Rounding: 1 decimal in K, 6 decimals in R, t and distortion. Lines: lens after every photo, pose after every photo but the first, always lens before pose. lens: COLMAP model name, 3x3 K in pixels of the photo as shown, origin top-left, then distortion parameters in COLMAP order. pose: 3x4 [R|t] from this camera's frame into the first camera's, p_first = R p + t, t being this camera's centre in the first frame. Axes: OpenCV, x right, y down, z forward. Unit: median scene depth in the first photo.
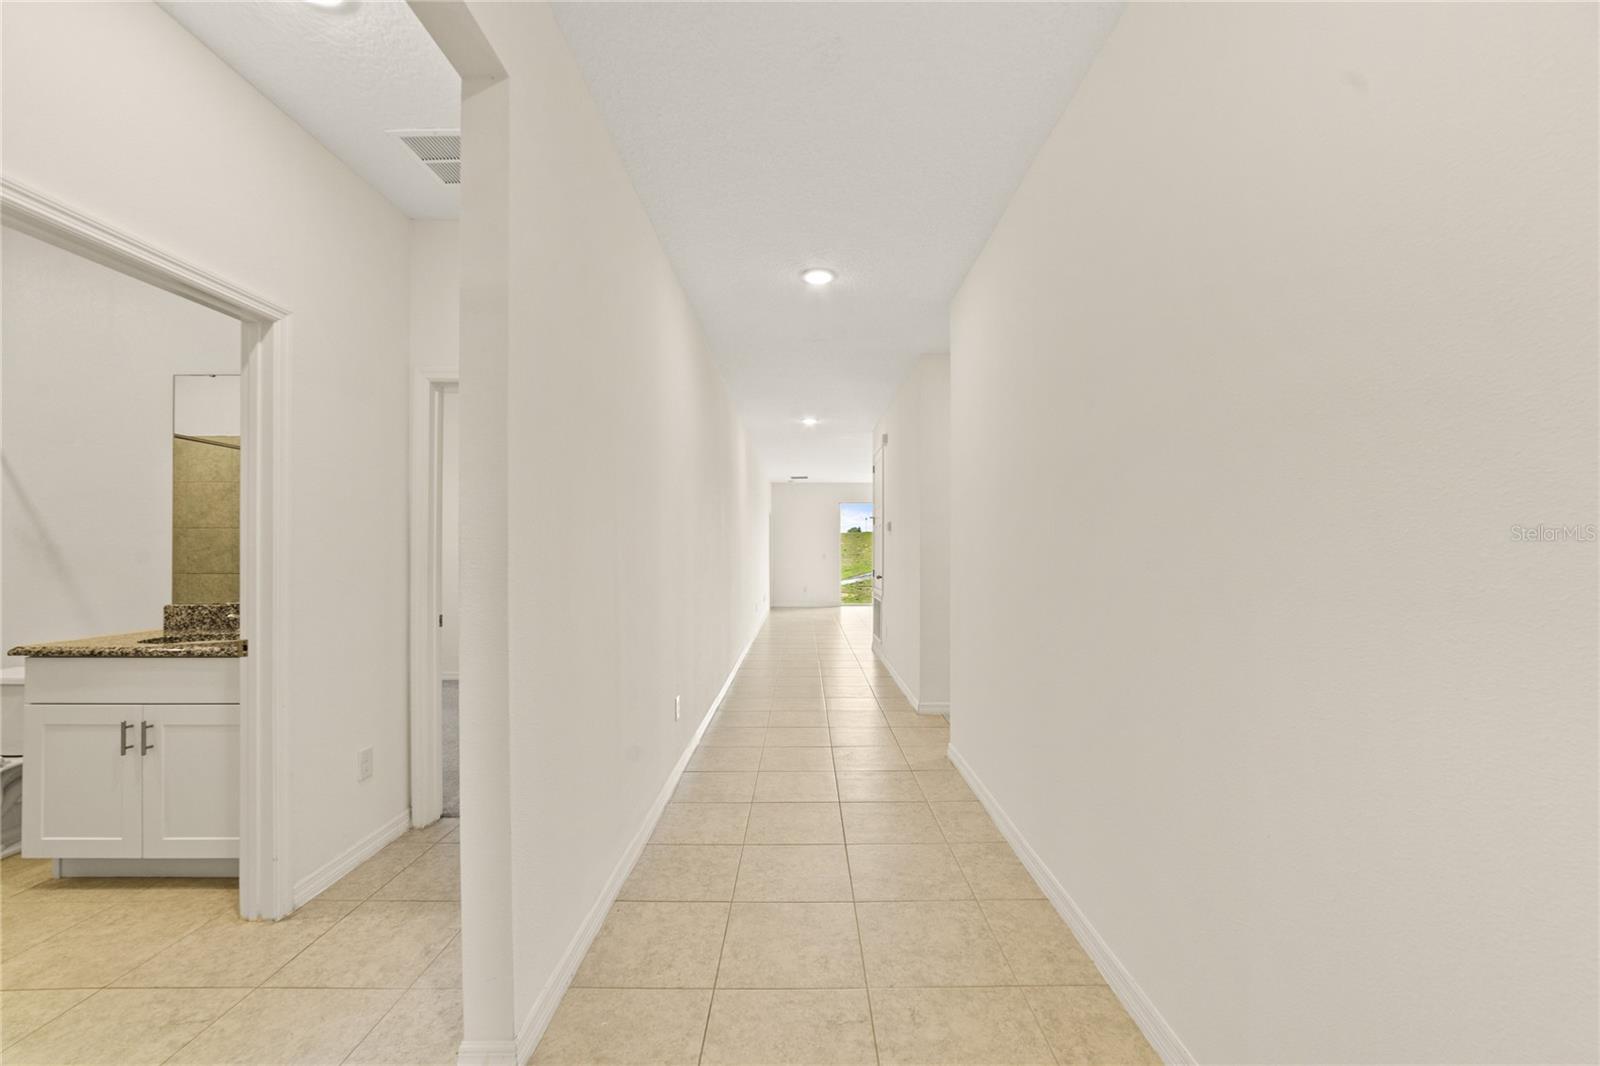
lens RADIAL K [[624.4, 0, 806.7], [0, 624.4, 541.2], [0, 0, 1]] dist [-0.026713, 0.009434]
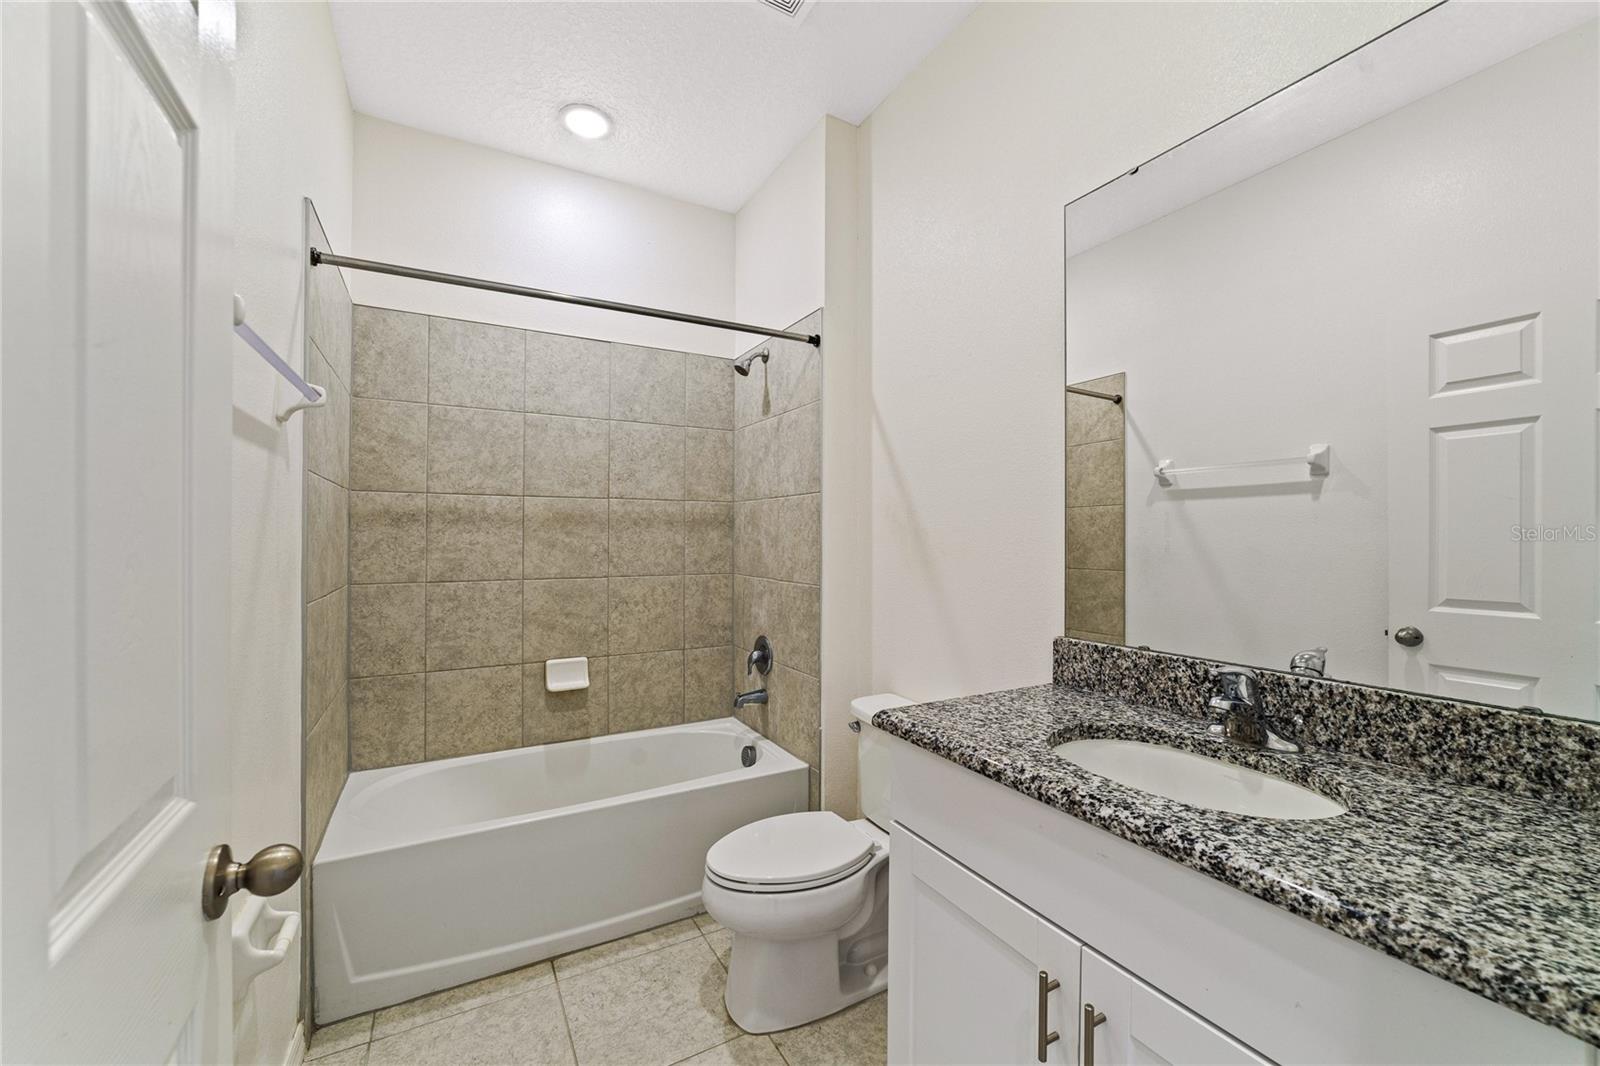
lens RADIAL K [[624.4, 0, 806.7], [0, 624.4, 541.2], [0, 0, 1]] dist [-0.026713, 0.009434]
pose [[0.489410, 0.003593, -0.872046, -0.840511], [0.002692, 0.999981, 0.005632, 0.019471], [0.872050, -0.005104, 0.489391, 0.673385]]
